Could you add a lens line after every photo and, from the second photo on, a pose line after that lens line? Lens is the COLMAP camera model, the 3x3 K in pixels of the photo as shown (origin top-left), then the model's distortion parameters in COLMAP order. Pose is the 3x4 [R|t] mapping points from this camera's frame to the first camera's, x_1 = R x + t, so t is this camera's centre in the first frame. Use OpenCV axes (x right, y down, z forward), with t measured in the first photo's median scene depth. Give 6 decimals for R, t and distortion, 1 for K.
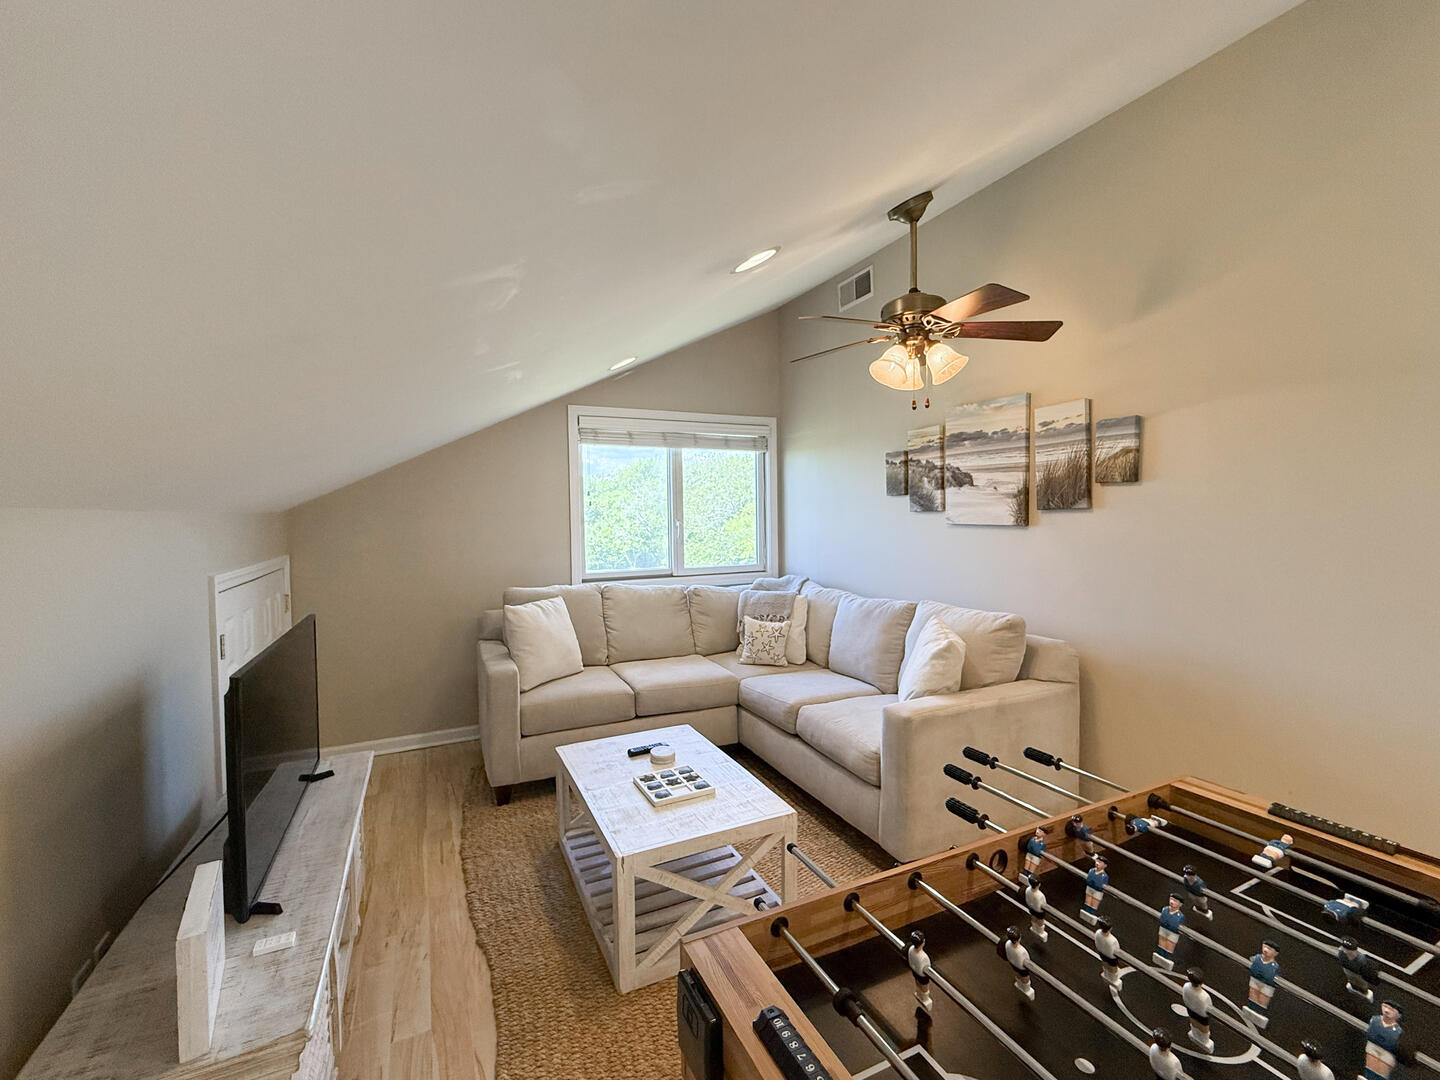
lens RADIAL K [[589.7, 0, 711.1], [0, 589.7, 532.9], [0, 0, 1]] dist [-0.002173, 0.000368]
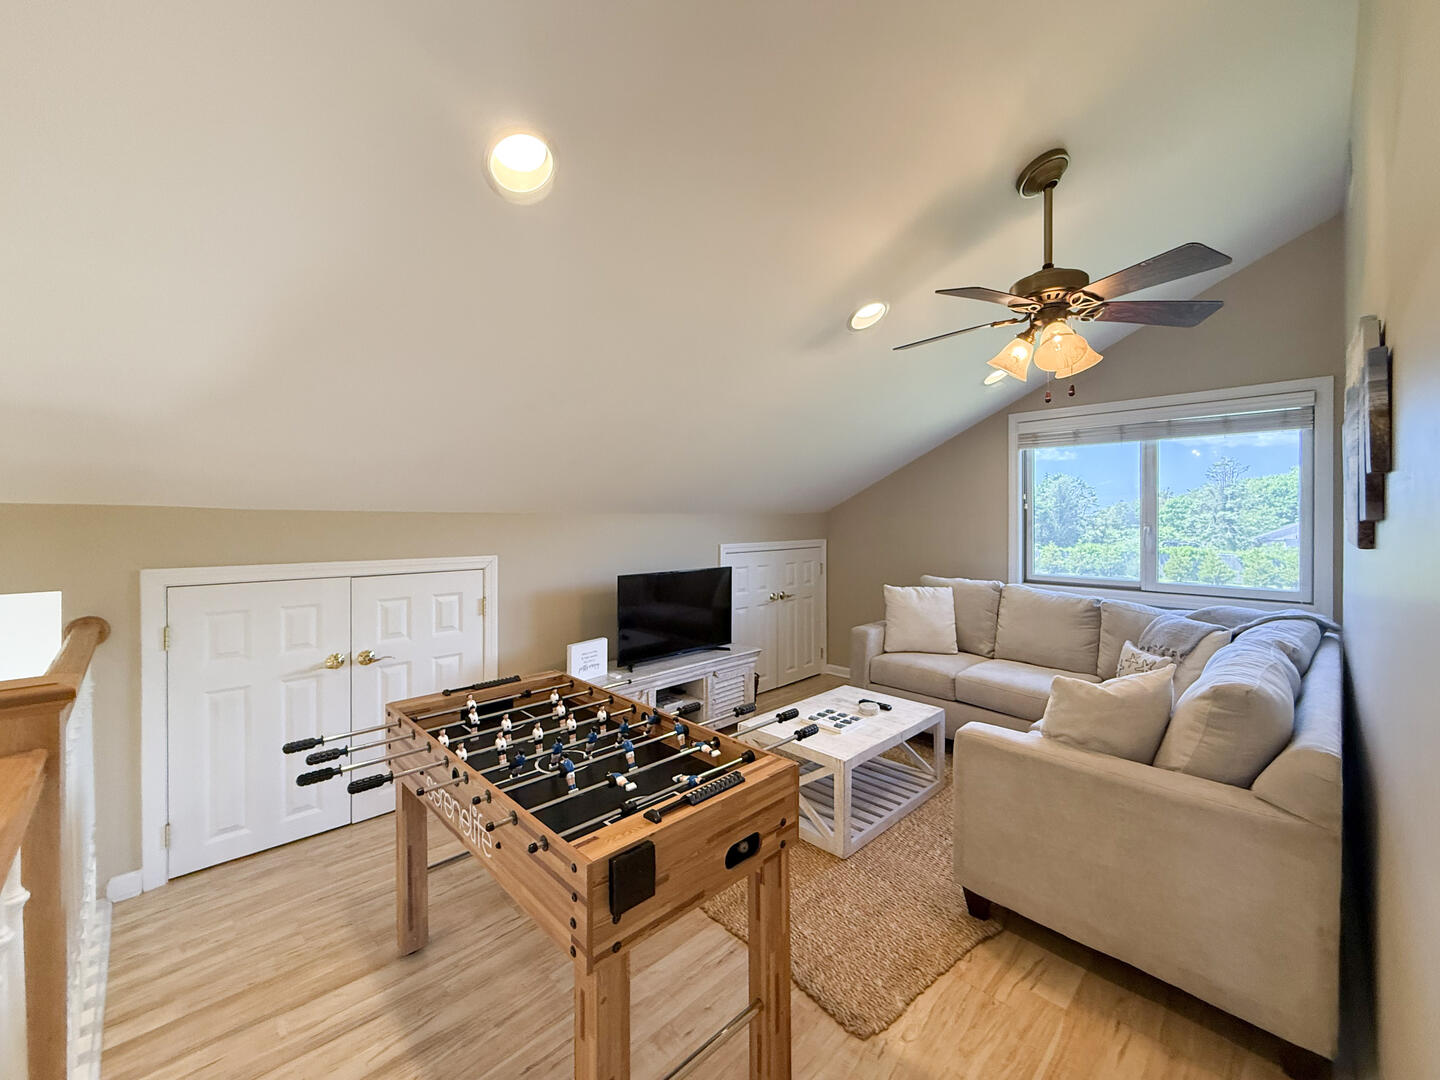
lens RADIAL K [[589.7, 0, 730.8], [0, 589.7, 518.3], [0, 0, 1]] dist [-0.002173, 0.000368]
pose [[0.340066, 0.016796, -0.940251, 0.672247], [-0.034237, 0.999399, 0.005470, -0.019442], [0.939778, 0.030331, 0.340437, 0.185478]]
